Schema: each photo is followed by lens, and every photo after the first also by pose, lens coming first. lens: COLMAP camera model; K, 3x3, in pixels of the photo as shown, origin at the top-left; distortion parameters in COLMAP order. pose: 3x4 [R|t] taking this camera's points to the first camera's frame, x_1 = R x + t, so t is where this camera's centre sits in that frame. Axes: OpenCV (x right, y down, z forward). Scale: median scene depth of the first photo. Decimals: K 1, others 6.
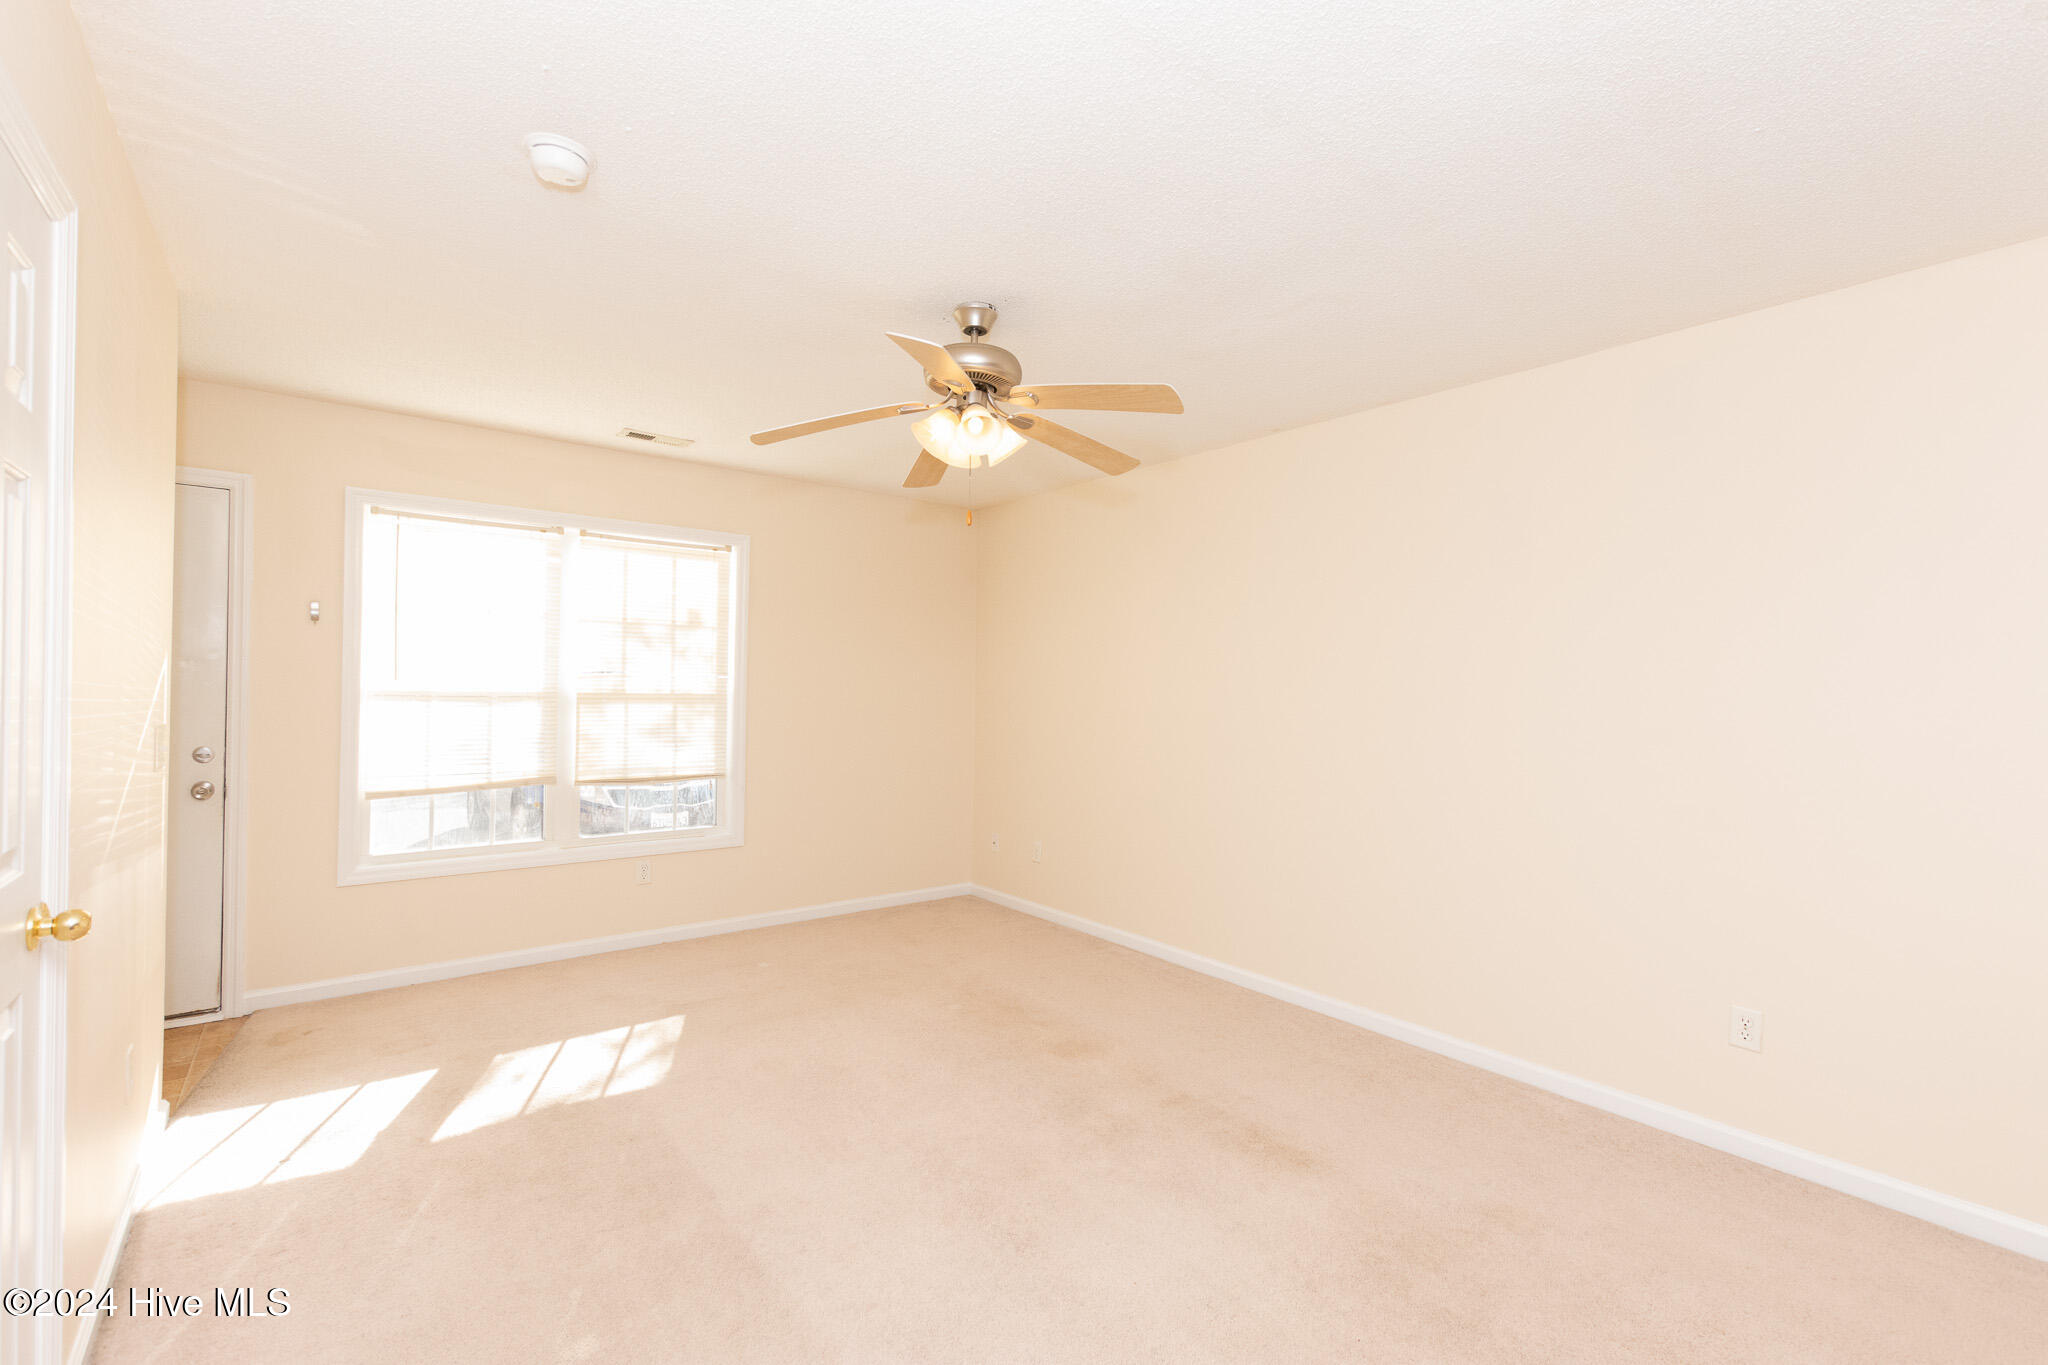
lens RADIAL K [[885.1, 0, 1032.9], [0, 885.1, 691.6], [0, 0, 1]] dist [0.006121, -0.002879]
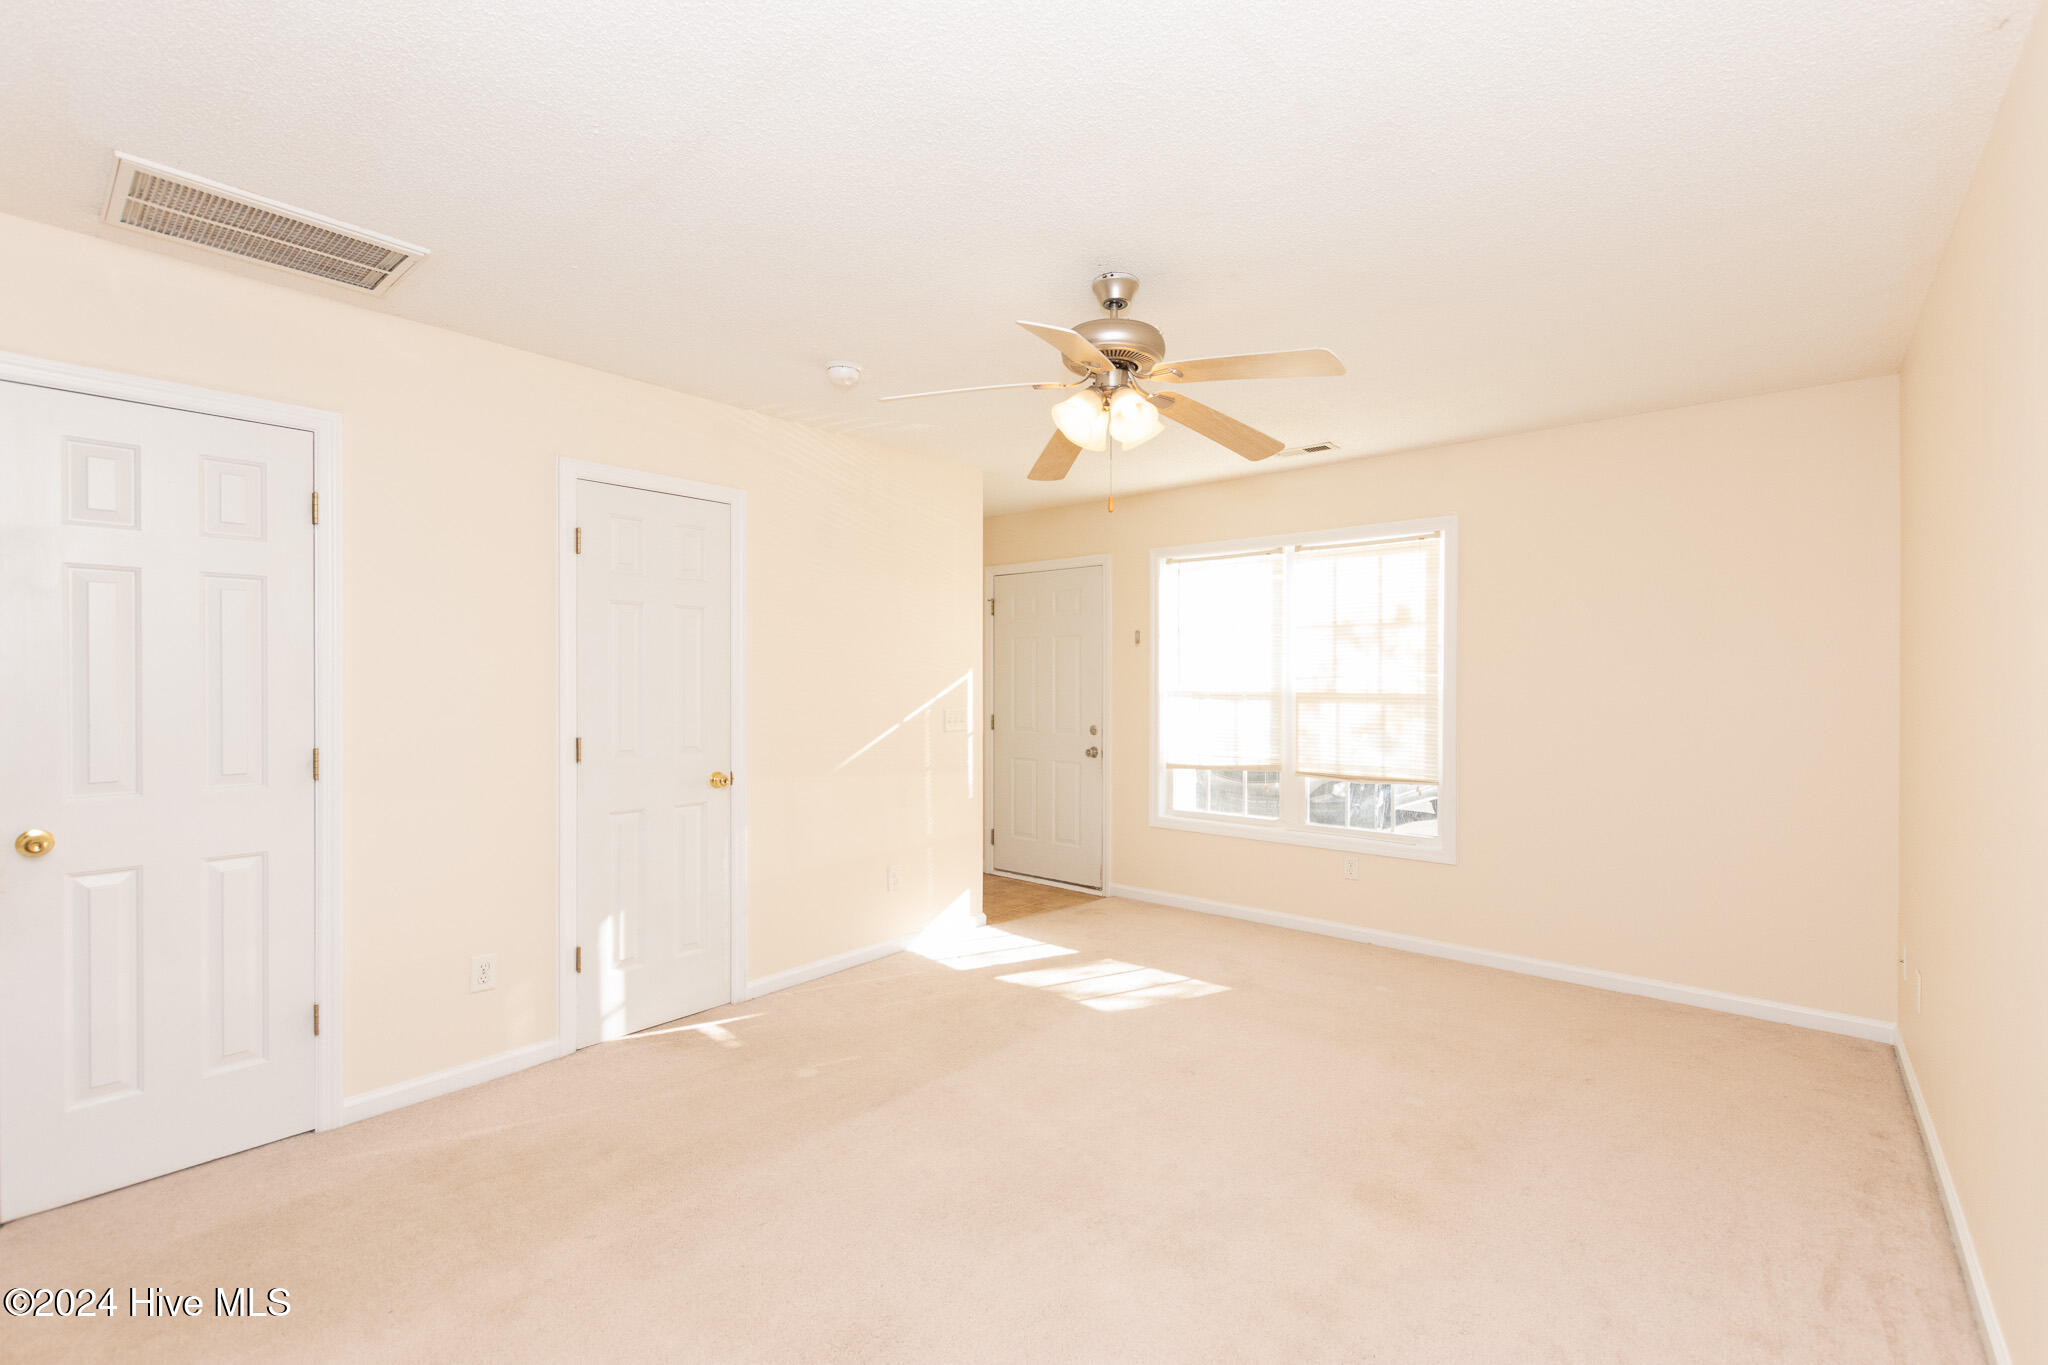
lens RADIAL K [[885.1, 0, 1019.6], [0, 885.1, 688.4], [0, 0, 1]] dist [0.006121, -0.002879]
pose [[0.188015, -0.007101, -0.982141, 0.514648], [-0.003859, 0.999961, -0.007968, 0.006408], [0.982159, 0.005288, 0.187980, 0.447134]]
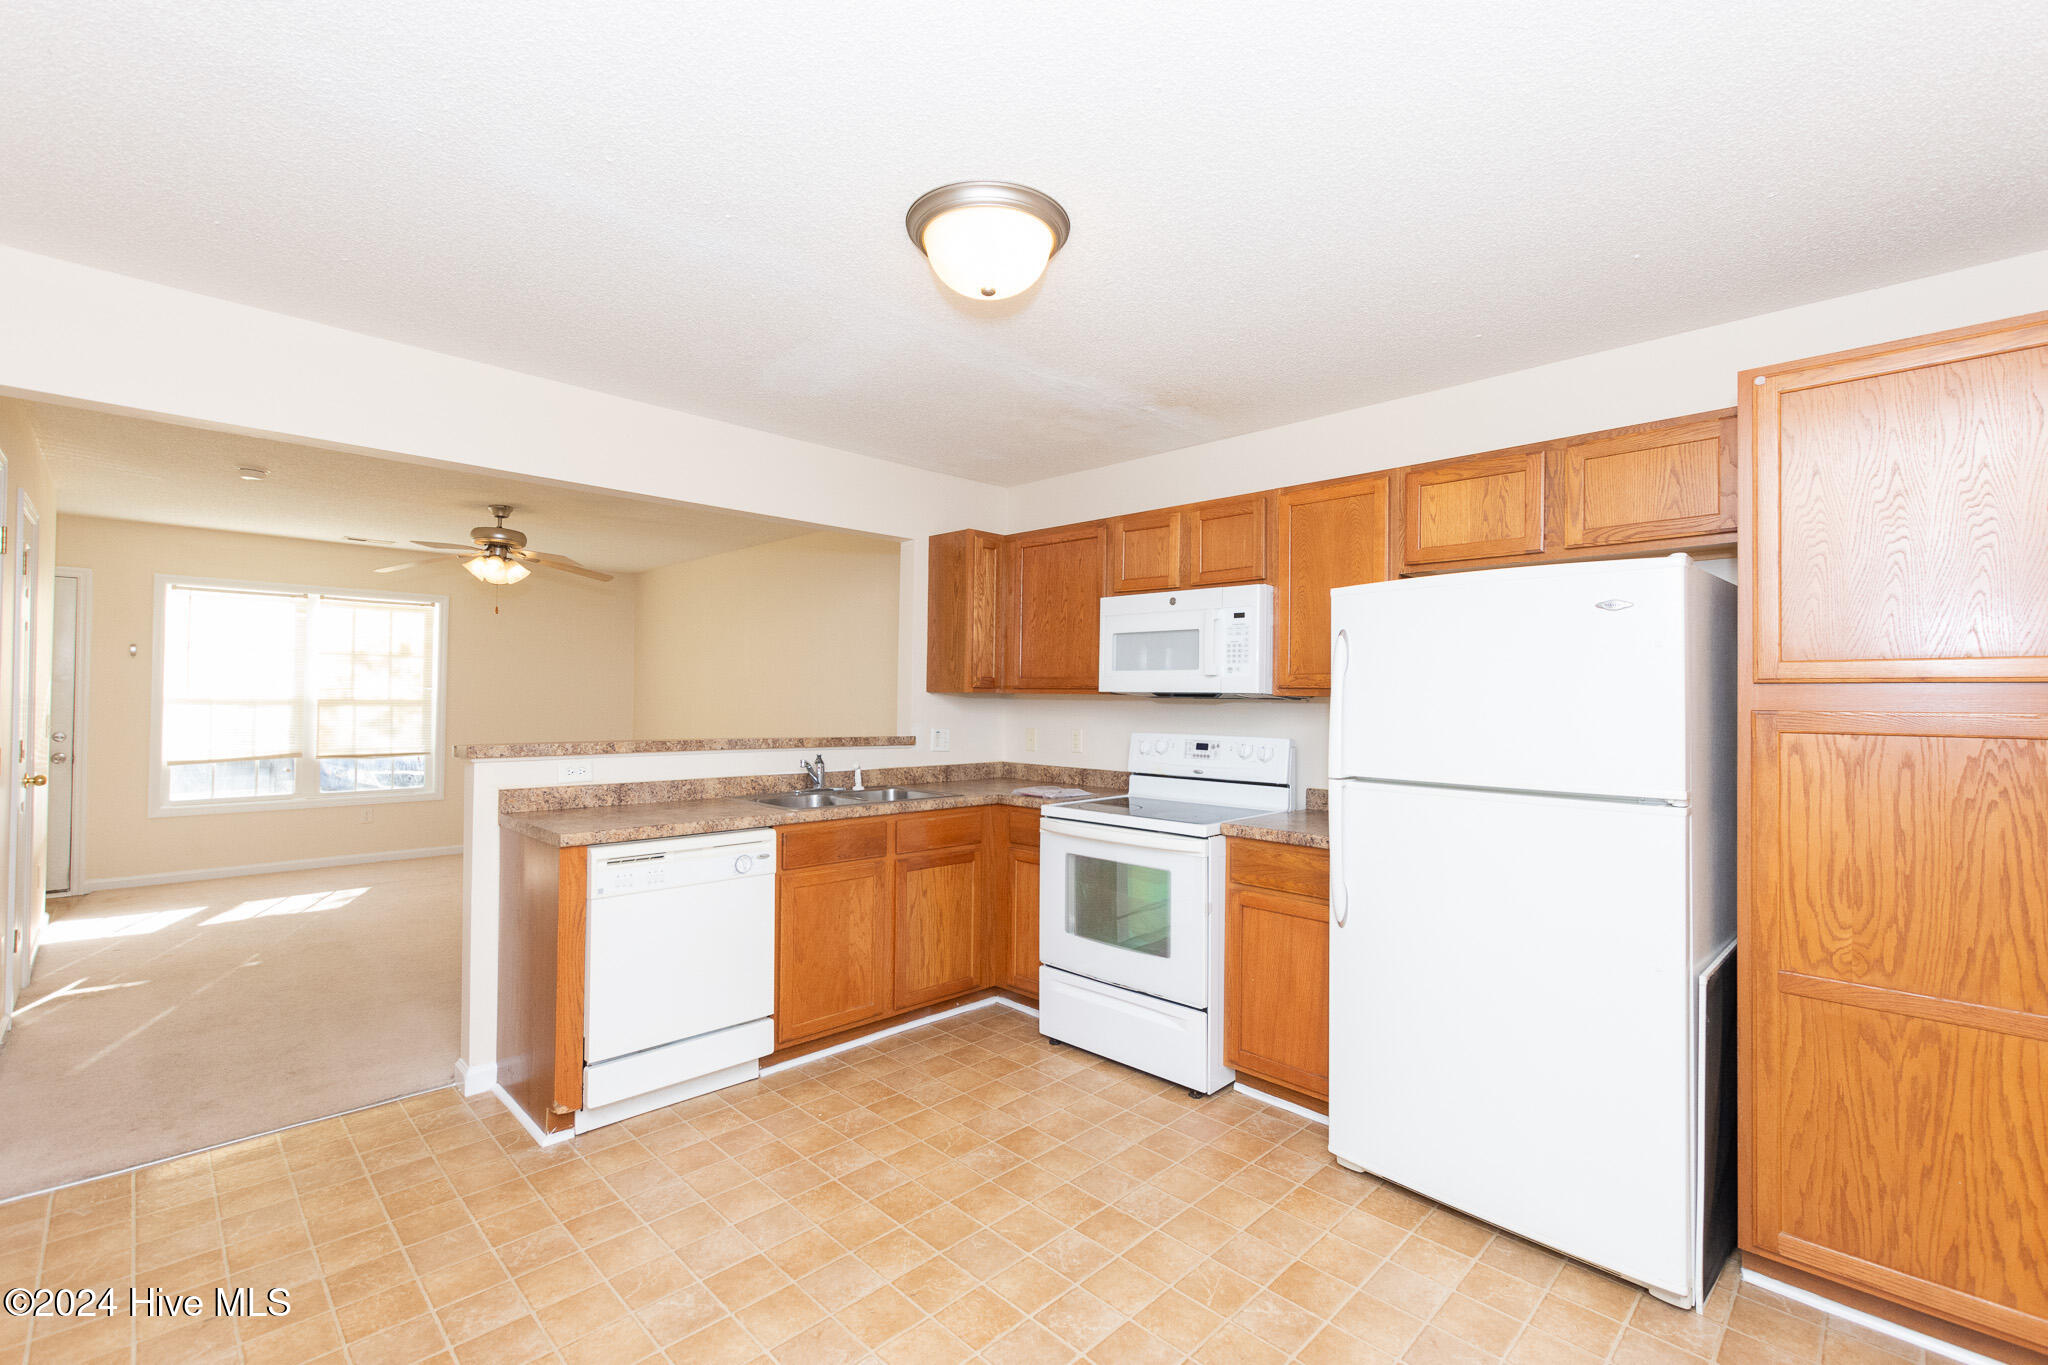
lens RADIAL K [[885.1, 0, 1026.4], [0, 885.1, 690.9], [0, 0, 1]] dist [0.006121, -0.002879]
pose [[0.993411, -0.003843, 0.114546, 0.545932], [0.004886, 0.999949, -0.008829, 0.006392], [-0.114506, 0.009330, 0.993379, -0.694837]]
